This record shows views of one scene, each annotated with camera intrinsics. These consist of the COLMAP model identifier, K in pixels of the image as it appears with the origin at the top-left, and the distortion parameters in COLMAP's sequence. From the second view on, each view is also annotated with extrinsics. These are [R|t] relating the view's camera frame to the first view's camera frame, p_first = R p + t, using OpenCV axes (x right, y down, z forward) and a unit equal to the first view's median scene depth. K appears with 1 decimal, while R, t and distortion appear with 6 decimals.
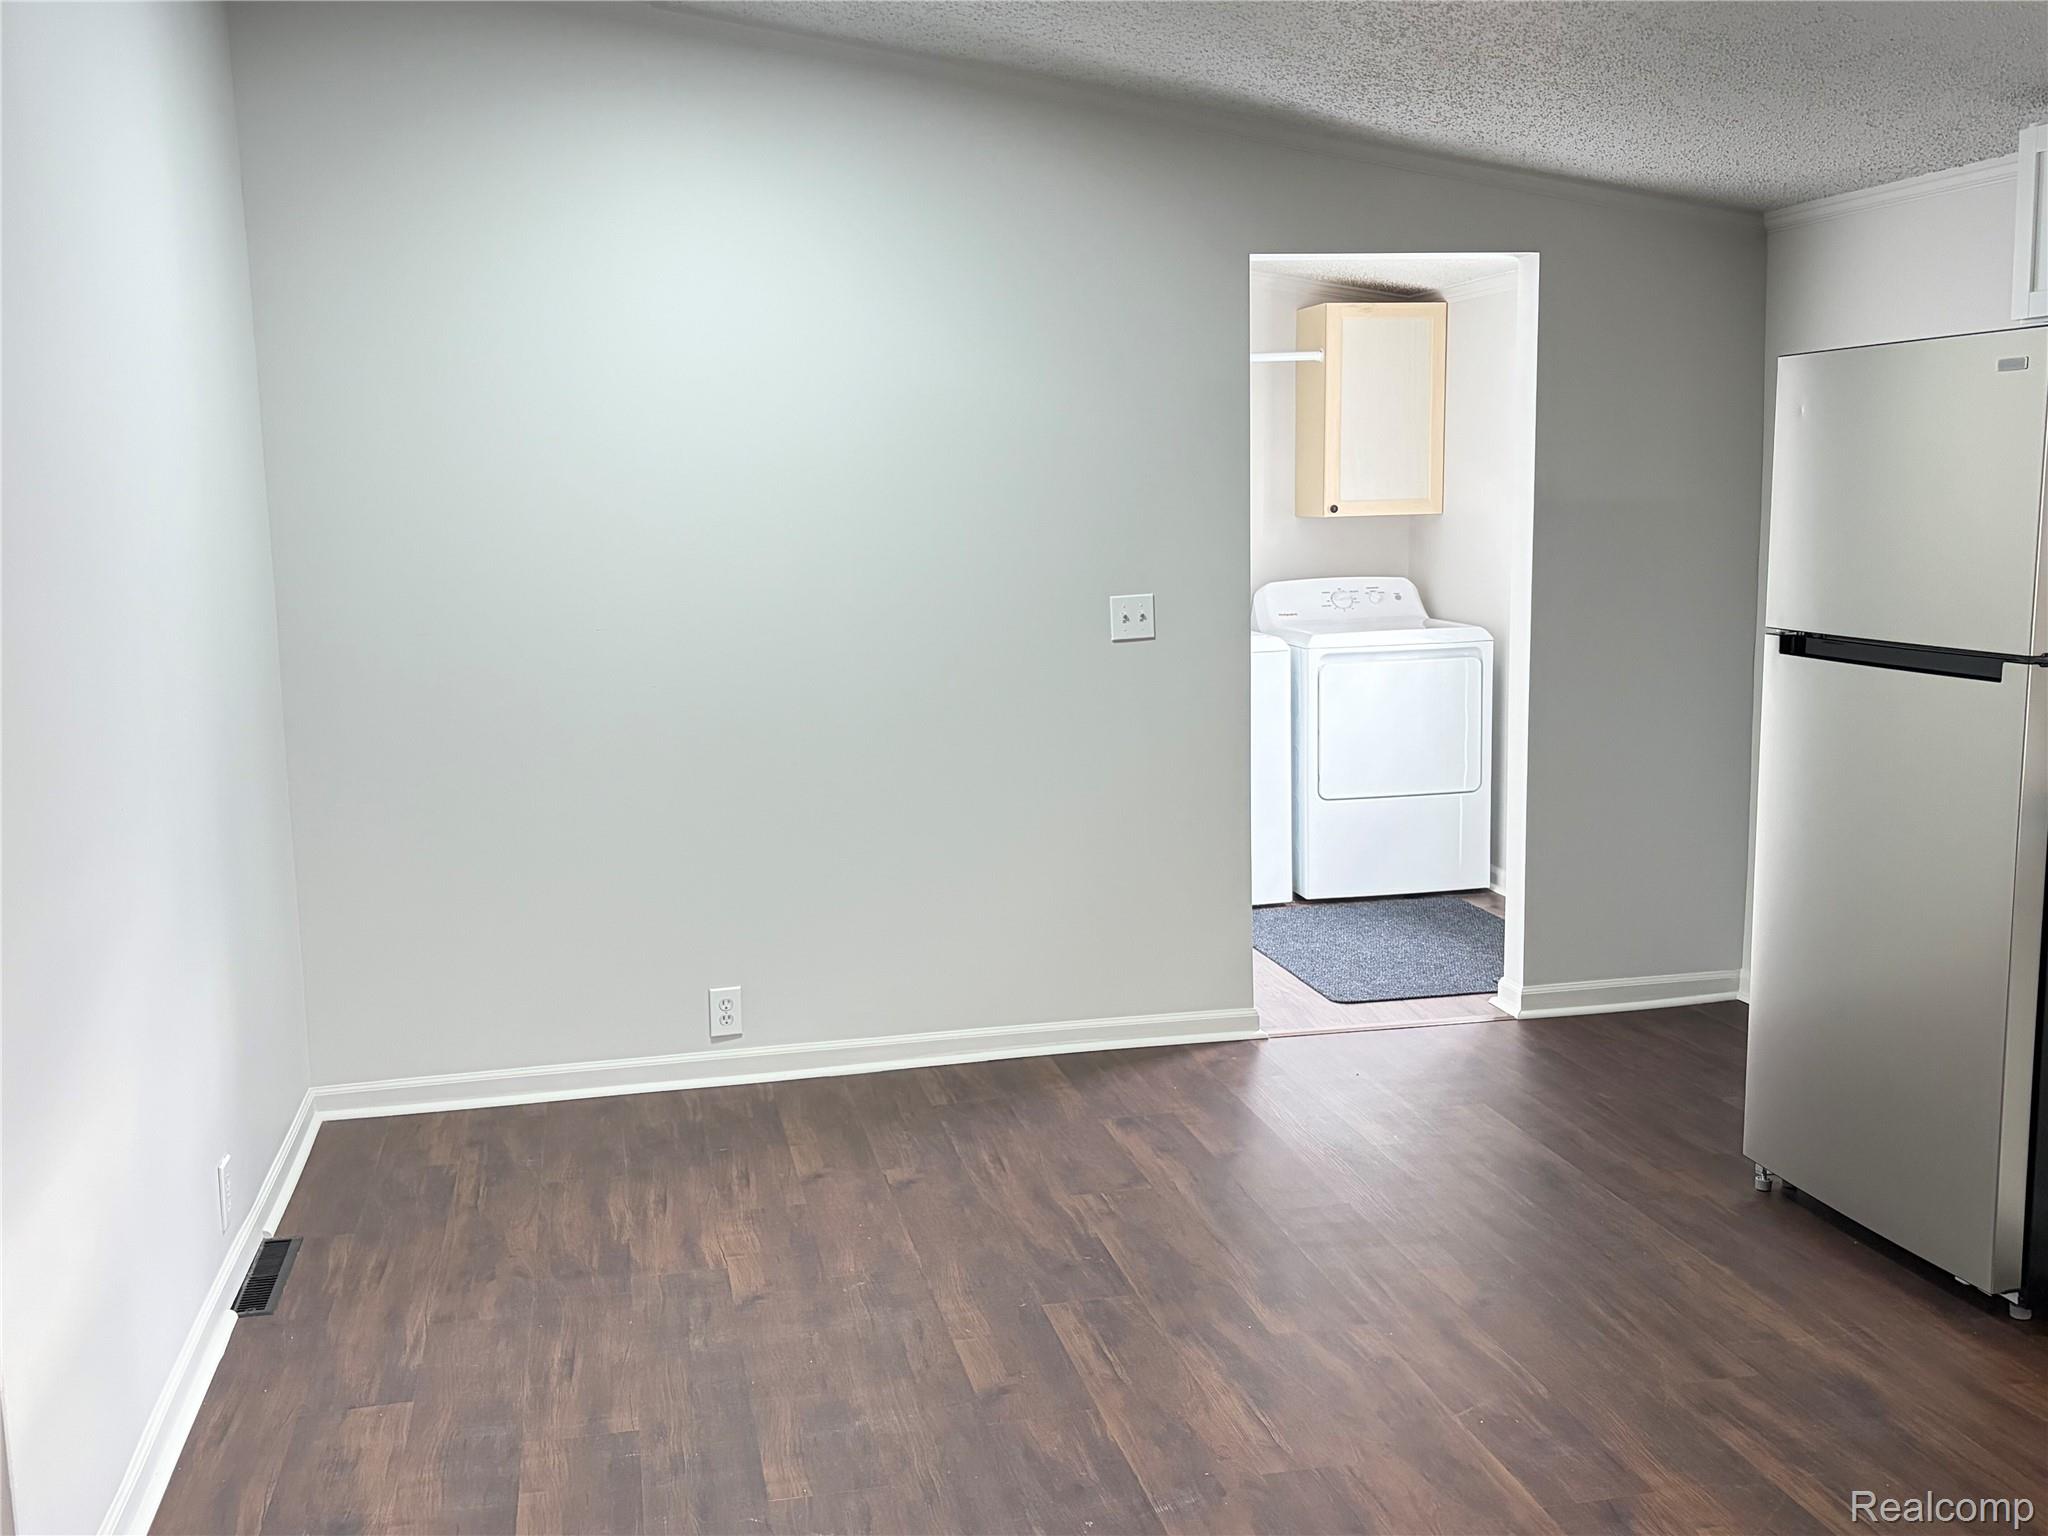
lens RADIAL K [[2010.2, 0, 1022.2], [0, 2010.2, 774.1], [0, 0, 1]] dist [0.107699, 0.000000]
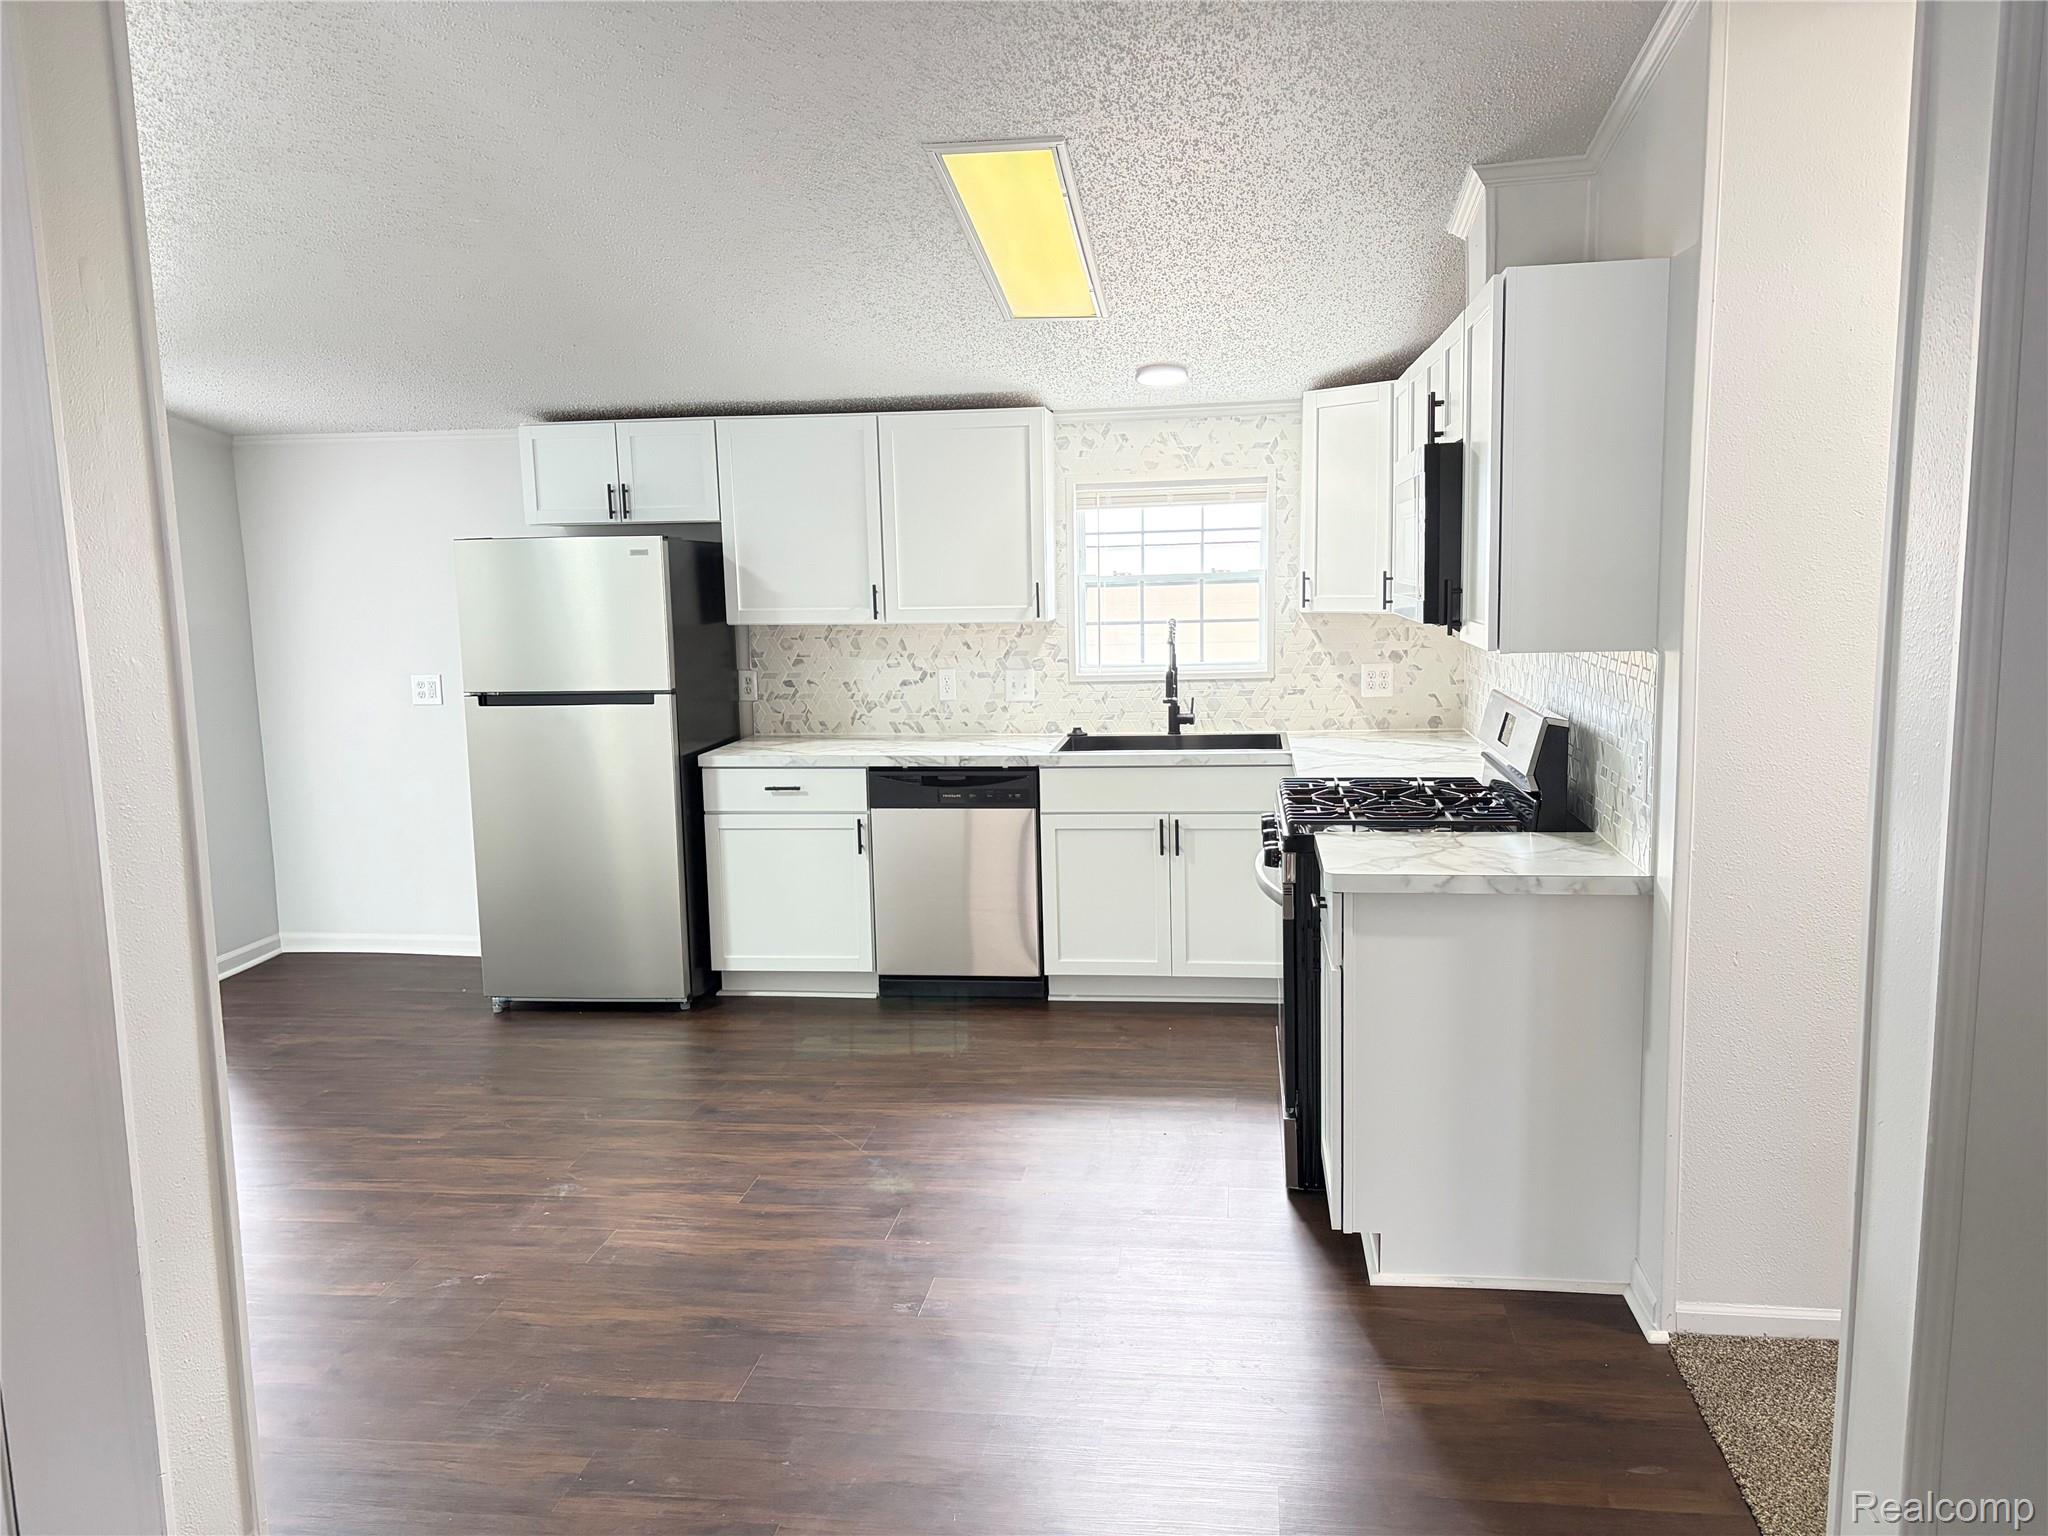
lens RADIAL K [[1545.7, 0, 1056.0], [0, 1545.7, 781.5], [0, 0, 1]] dist [0.042810, -0.047220]
pose [[0.335865, -0.113569, 0.935038, -0.865534], [0.144998, 0.987106, 0.067810, -0.015367], [-0.930683, 0.112804, 0.348001, 0.090361]]
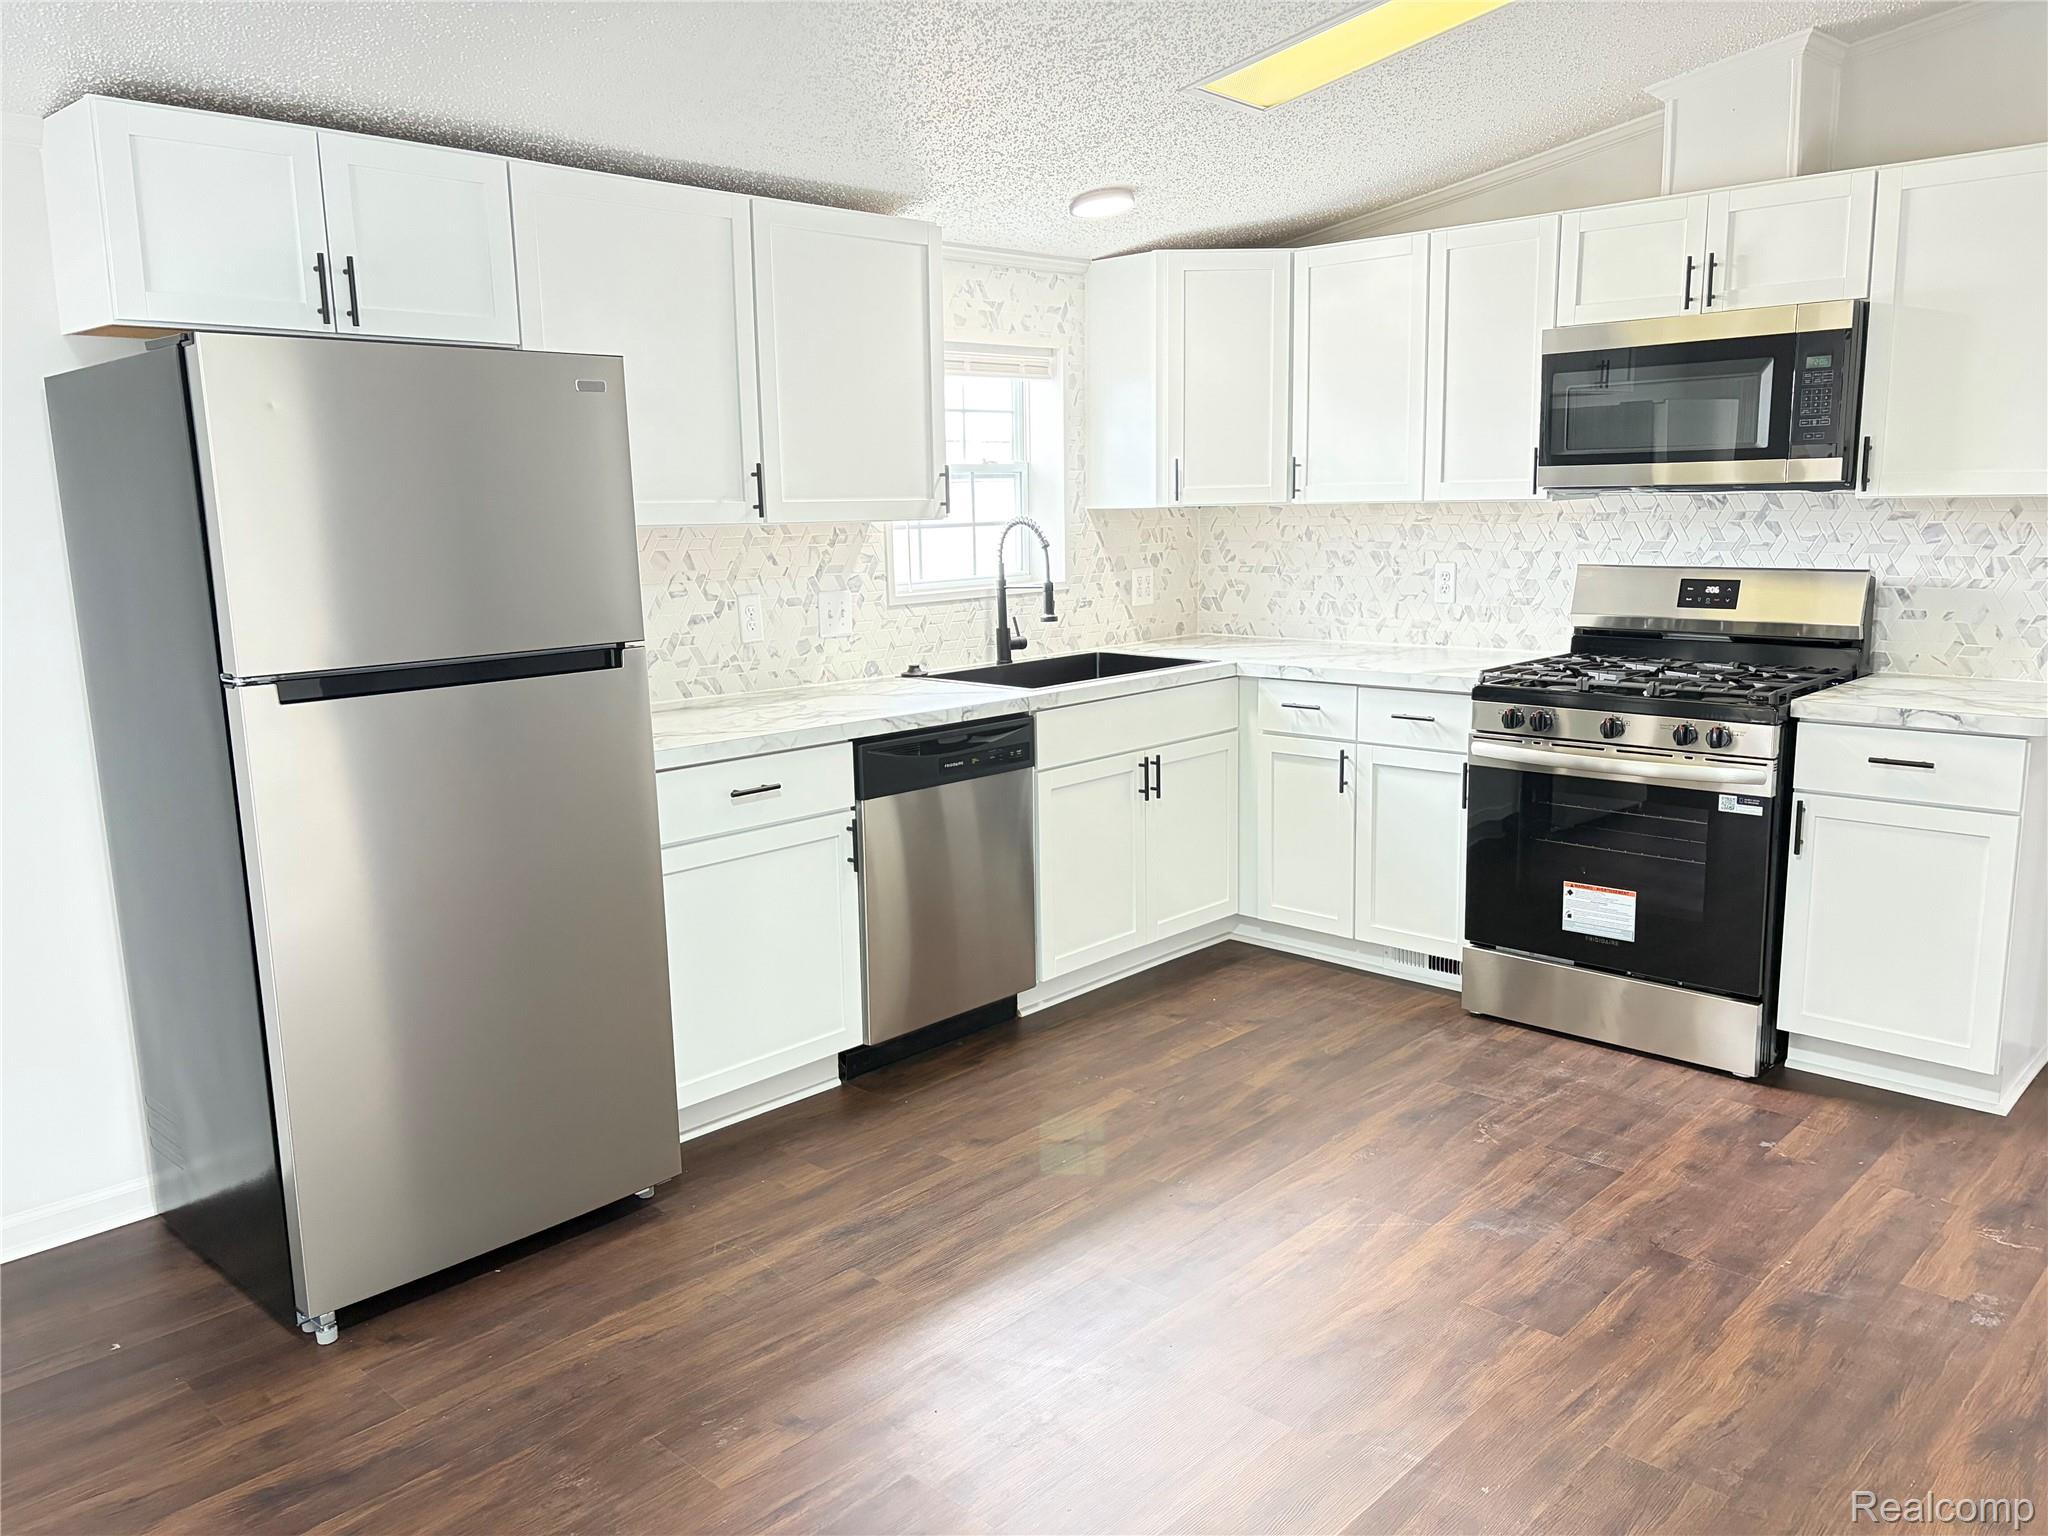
lens RADIAL K [[1545.7, 0, 1039.6], [0, 1545.7, 766.3], [0, 0, 1]] dist [0.042810, -0.047220]
pose [[-0.568044, -0.118969, 0.814354, -0.371287], [0.138378, 0.961603, 0.237005, -0.167869], [-0.811281, 0.247318, -0.529770, 1.296204]]
